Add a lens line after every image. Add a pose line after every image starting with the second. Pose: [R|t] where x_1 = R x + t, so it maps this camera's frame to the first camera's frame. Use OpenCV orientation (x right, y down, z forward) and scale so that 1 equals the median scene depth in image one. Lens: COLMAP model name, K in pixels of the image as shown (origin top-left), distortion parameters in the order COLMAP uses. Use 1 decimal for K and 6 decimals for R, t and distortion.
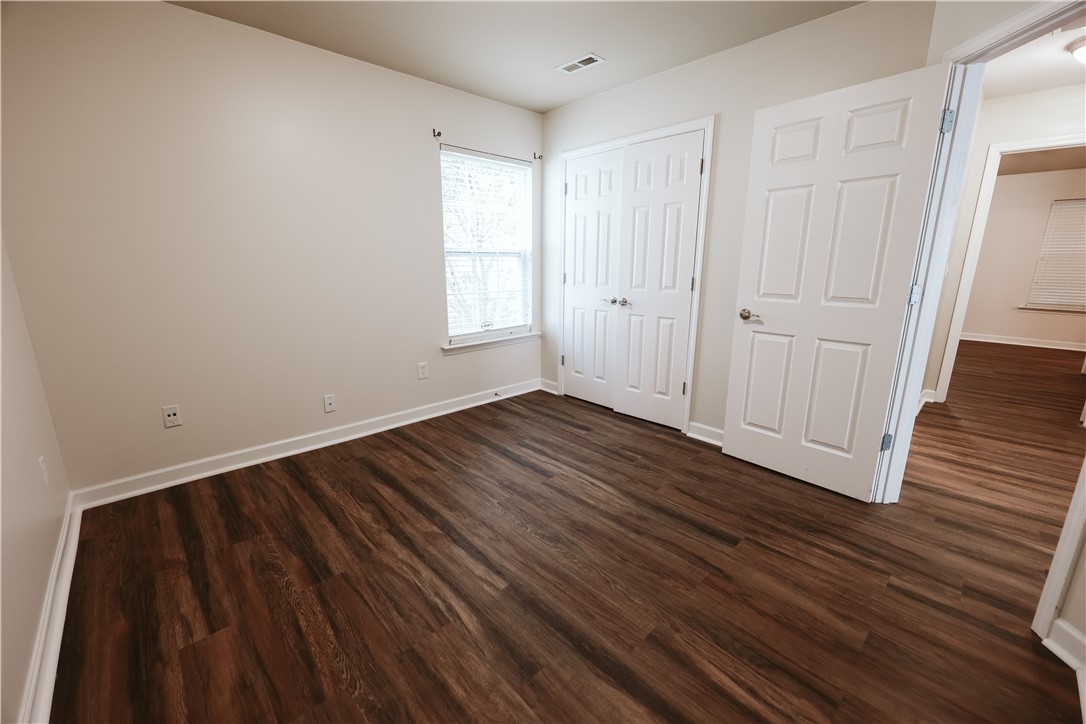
lens RADIAL K [[437.1, 0, 536.6], [0, 437.1, 362.9], [0, 0, 1]] dist [0.000730, -0.003324]
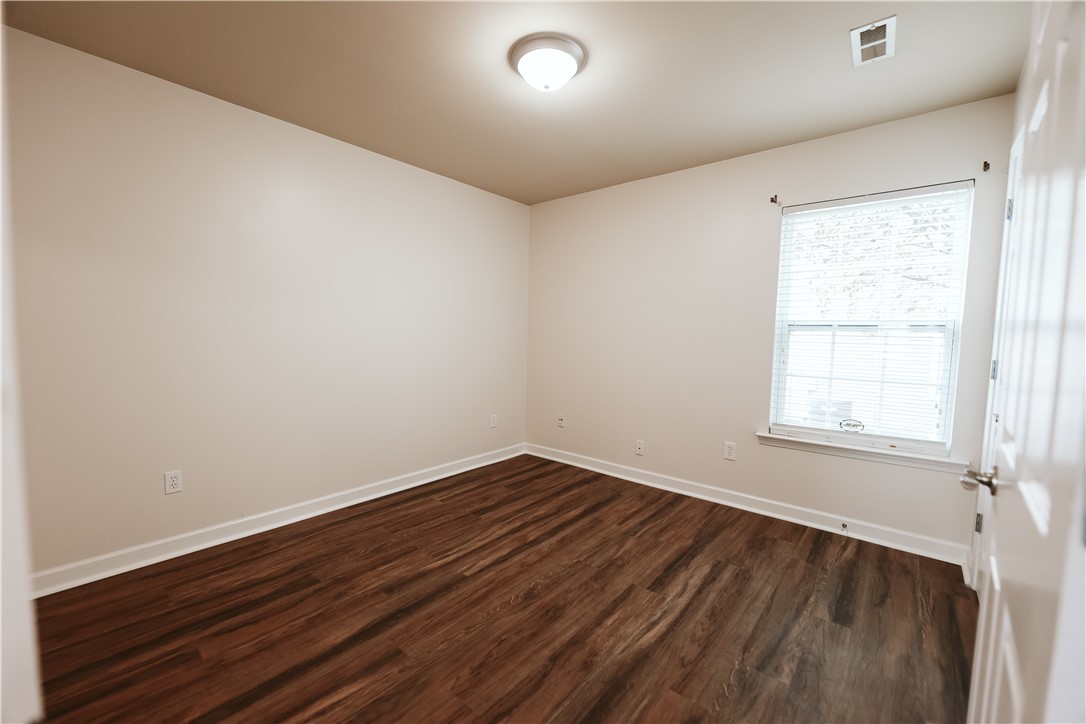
lens RADIAL K [[437.1, 0, 533.7], [0, 437.1, 363.3], [0, 0, 1]] dist [0.000730, -0.003324]
pose [[0.114545, 0.068786, -0.991034, 0.830020], [-0.245566, 0.968601, 0.038846, -0.133504], [0.962589, 0.238914, 0.127840, 0.616599]]
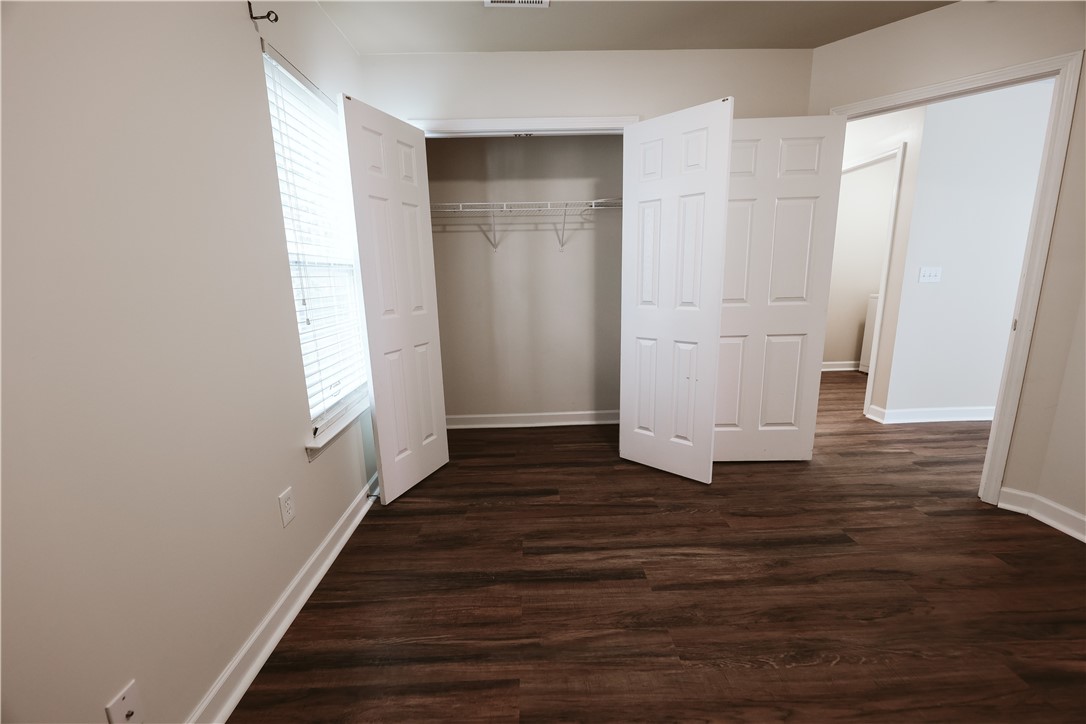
lens RADIAL K [[437.1, 0, 542.3], [0, 437.1, 362.1], [0, 0, 1]] dist [0.000730, -0.003324]
pose [[0.654609, -0.163241, 0.738132, -0.566254], [0.194427, 0.979917, 0.044286, -0.144523], [-0.730537, 0.114522, 0.673201, 0.640688]]
